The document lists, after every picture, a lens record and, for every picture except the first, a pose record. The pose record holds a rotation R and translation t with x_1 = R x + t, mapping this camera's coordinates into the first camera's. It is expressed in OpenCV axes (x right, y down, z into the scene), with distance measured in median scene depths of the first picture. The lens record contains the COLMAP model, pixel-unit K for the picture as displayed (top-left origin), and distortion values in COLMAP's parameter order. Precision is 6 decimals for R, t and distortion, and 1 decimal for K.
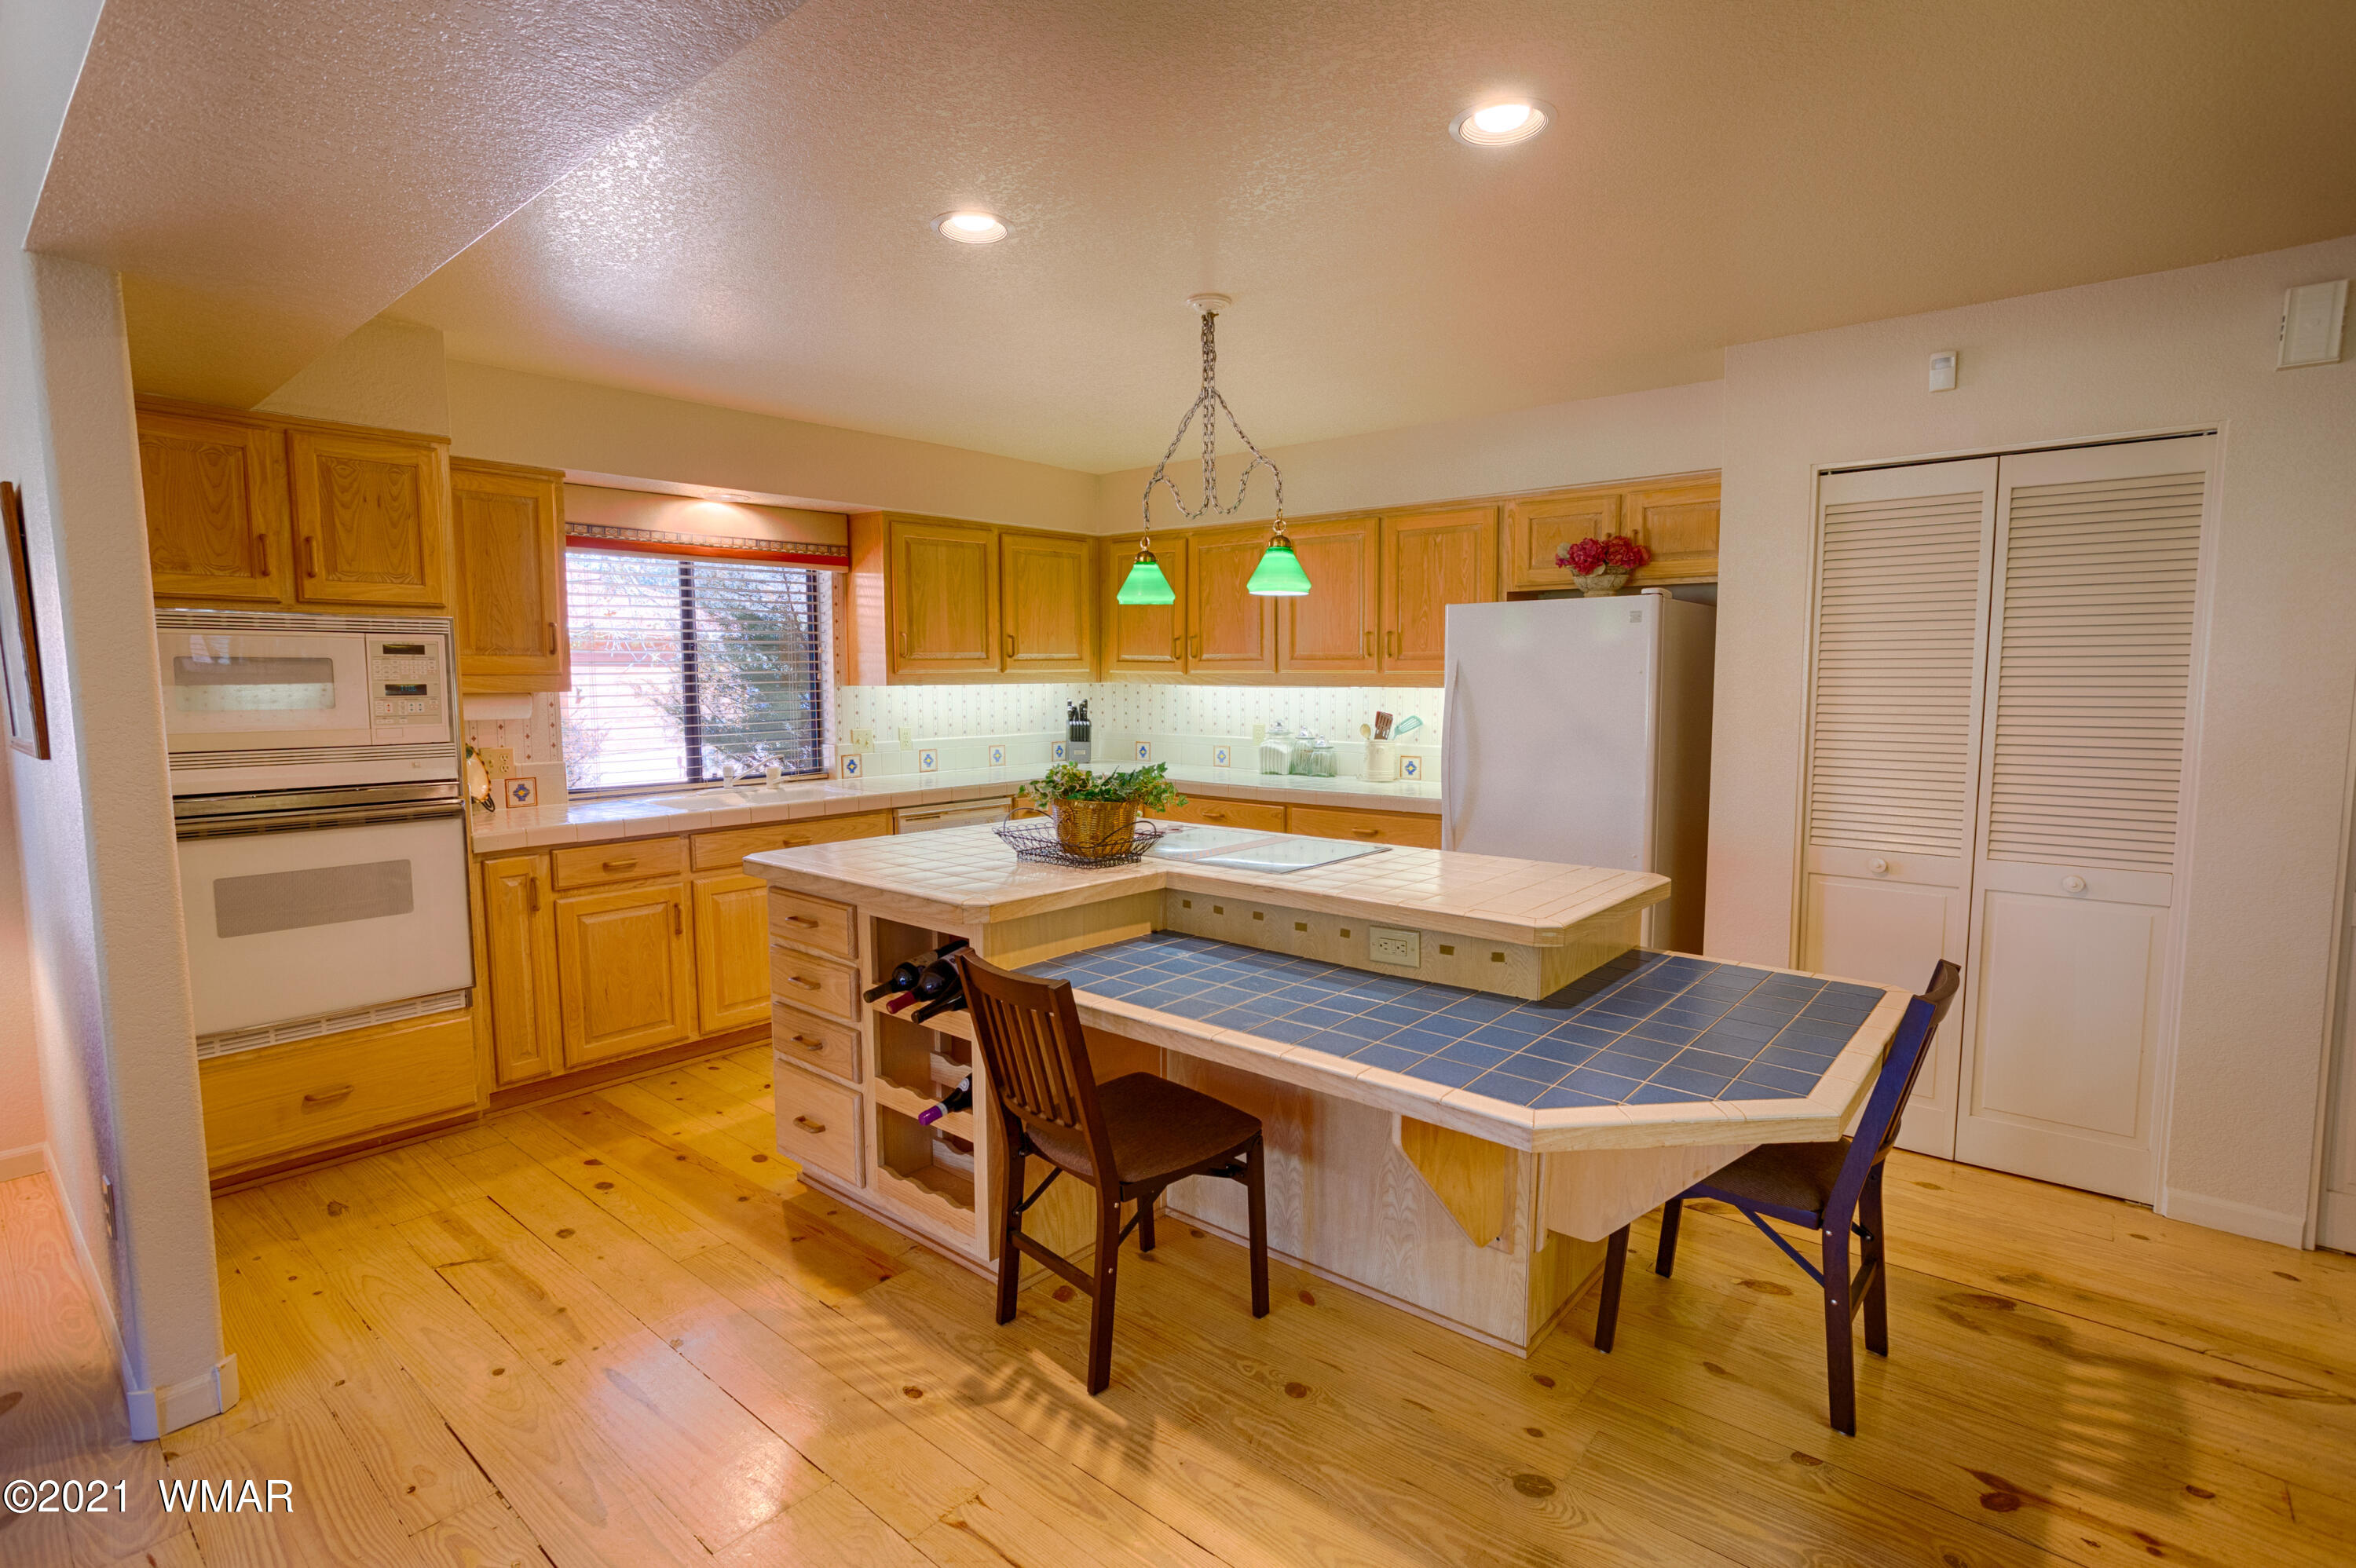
lens RADIAL K [[1133.5, 0, 1178.0], [0, 1133.5, 784.0], [0, 0, 1]] dist [-0.056472, 0.030419]
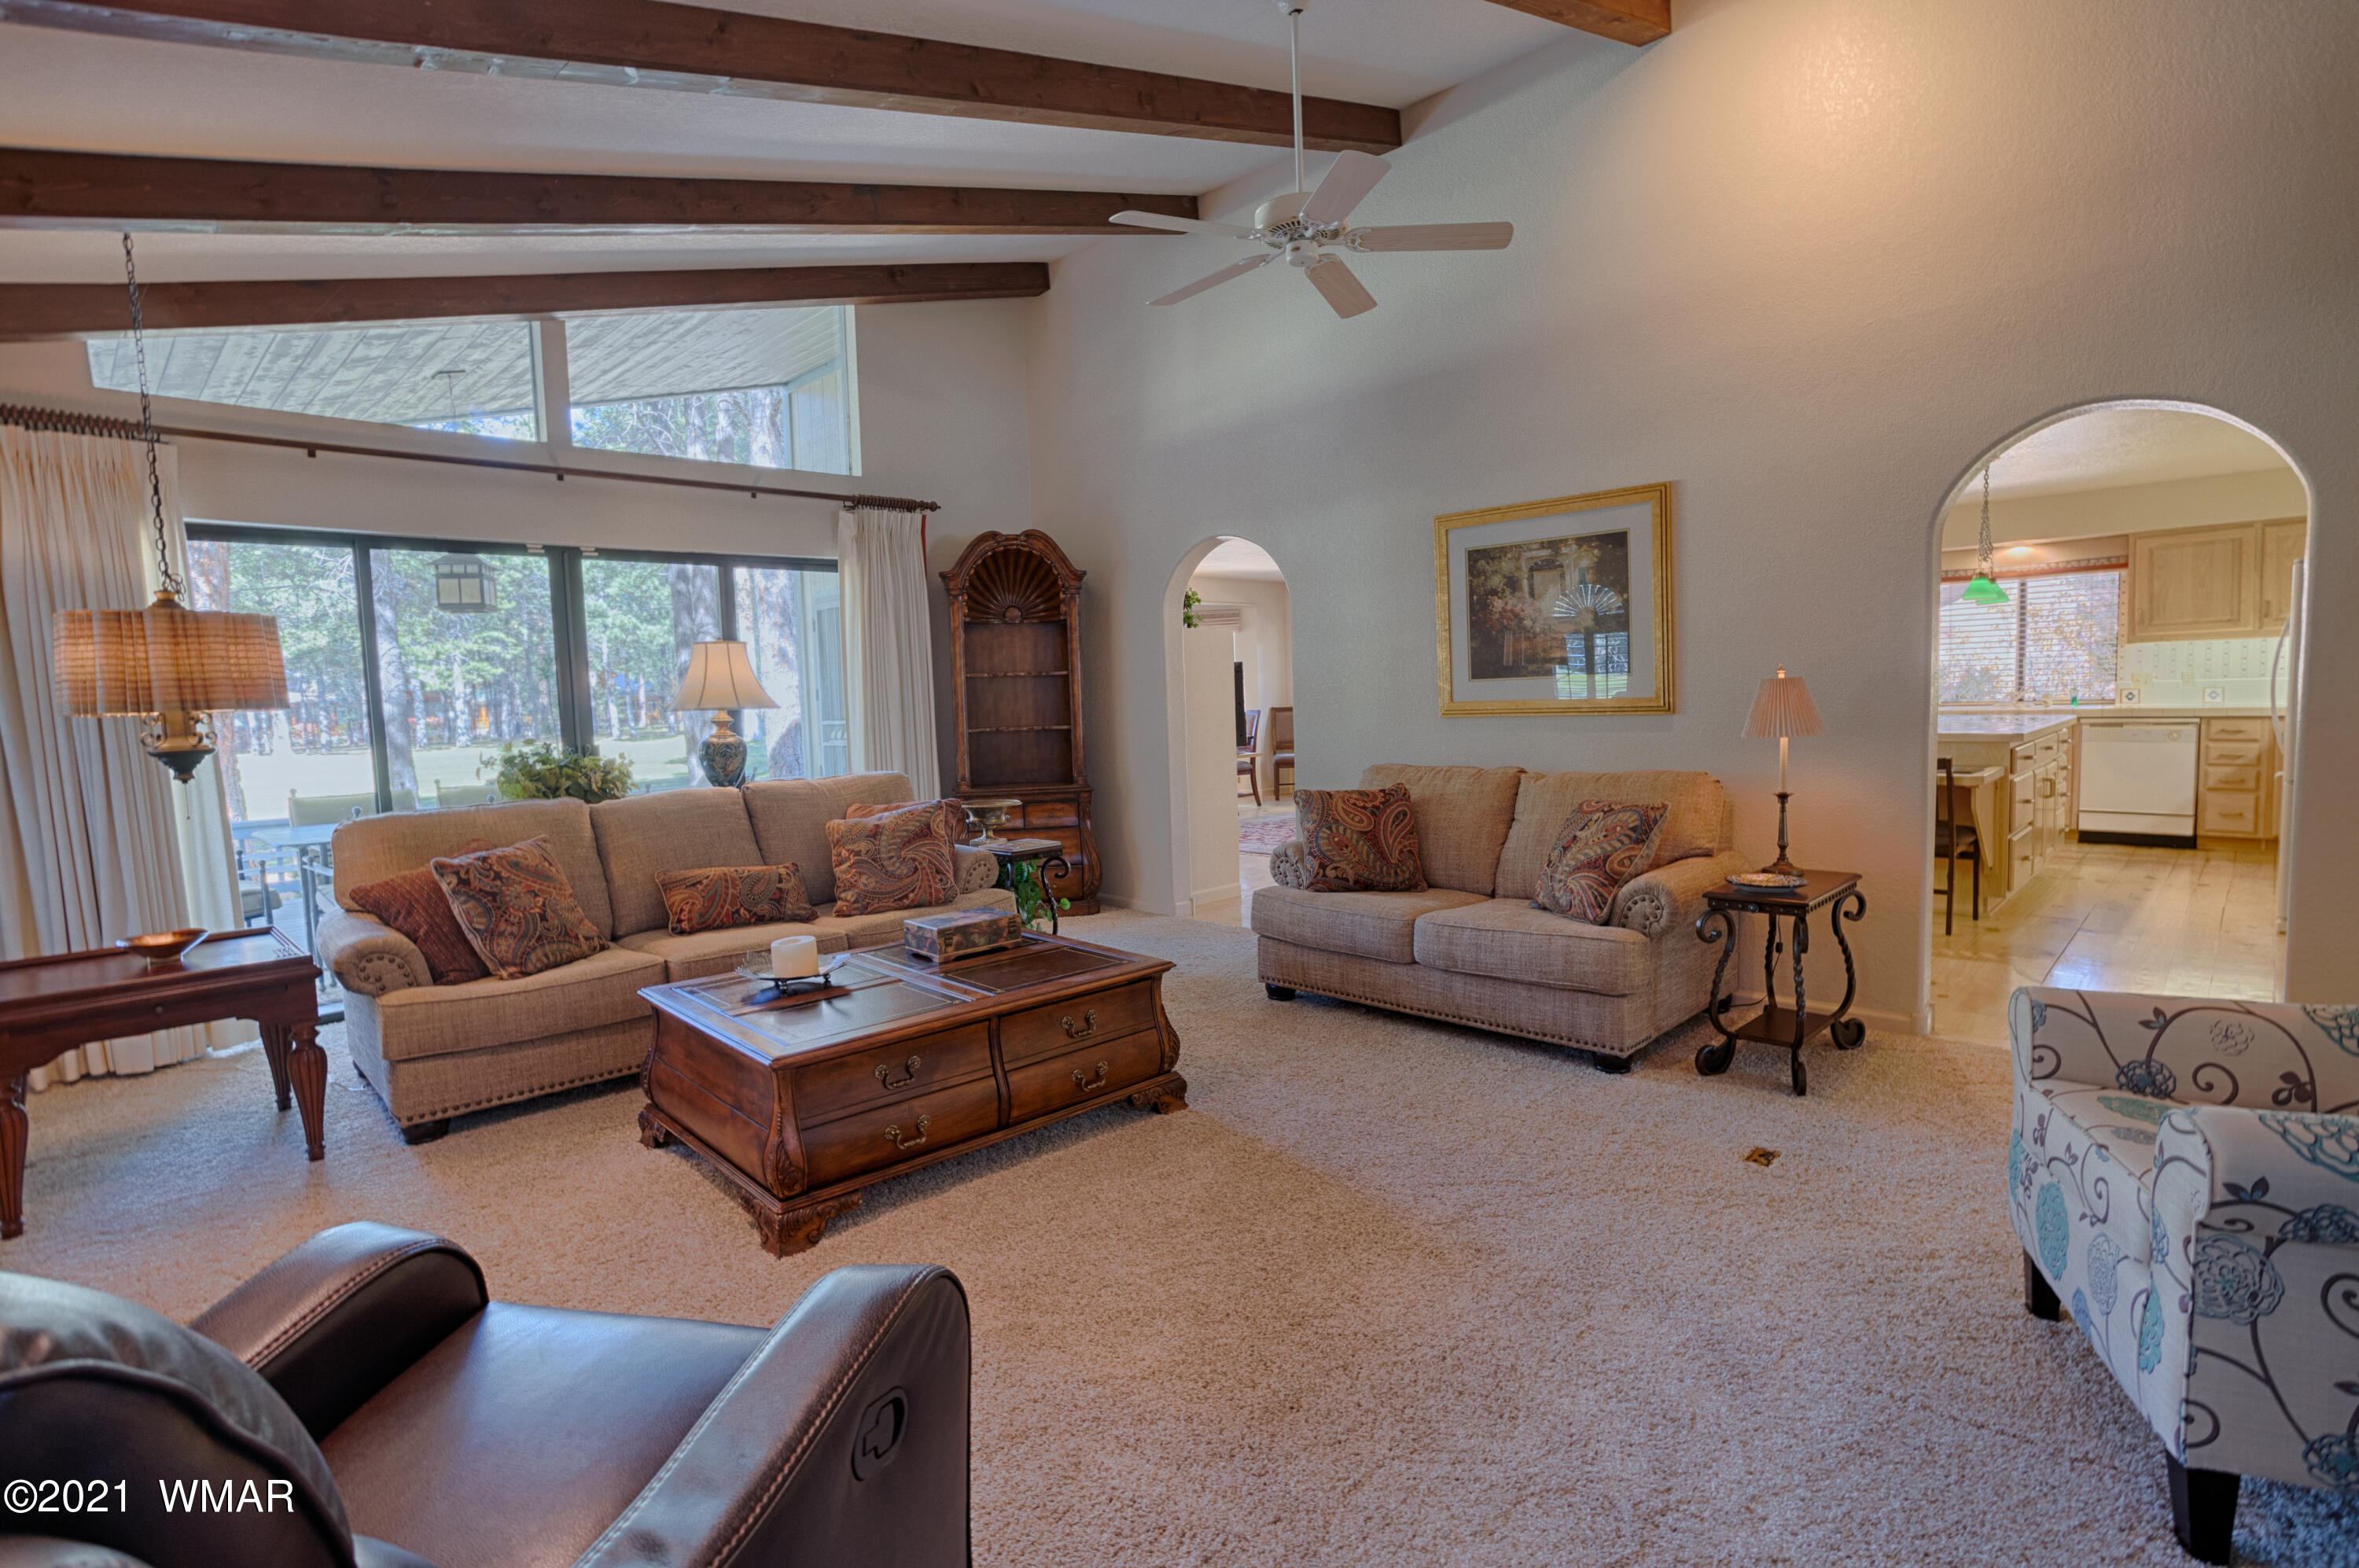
lens RADIAL K [[1135.1, 0, 1179.5], [0, 1135.1, 784.0], [0, 0, 1]] dist [-0.056472, 0.030419]
pose [[-0.083154, 0.089355, -0.992523, 1.490642], [-0.061679, 0.993601, 0.094620, 0.046368], [0.994626, 0.069086, -0.077110, -0.198072]]
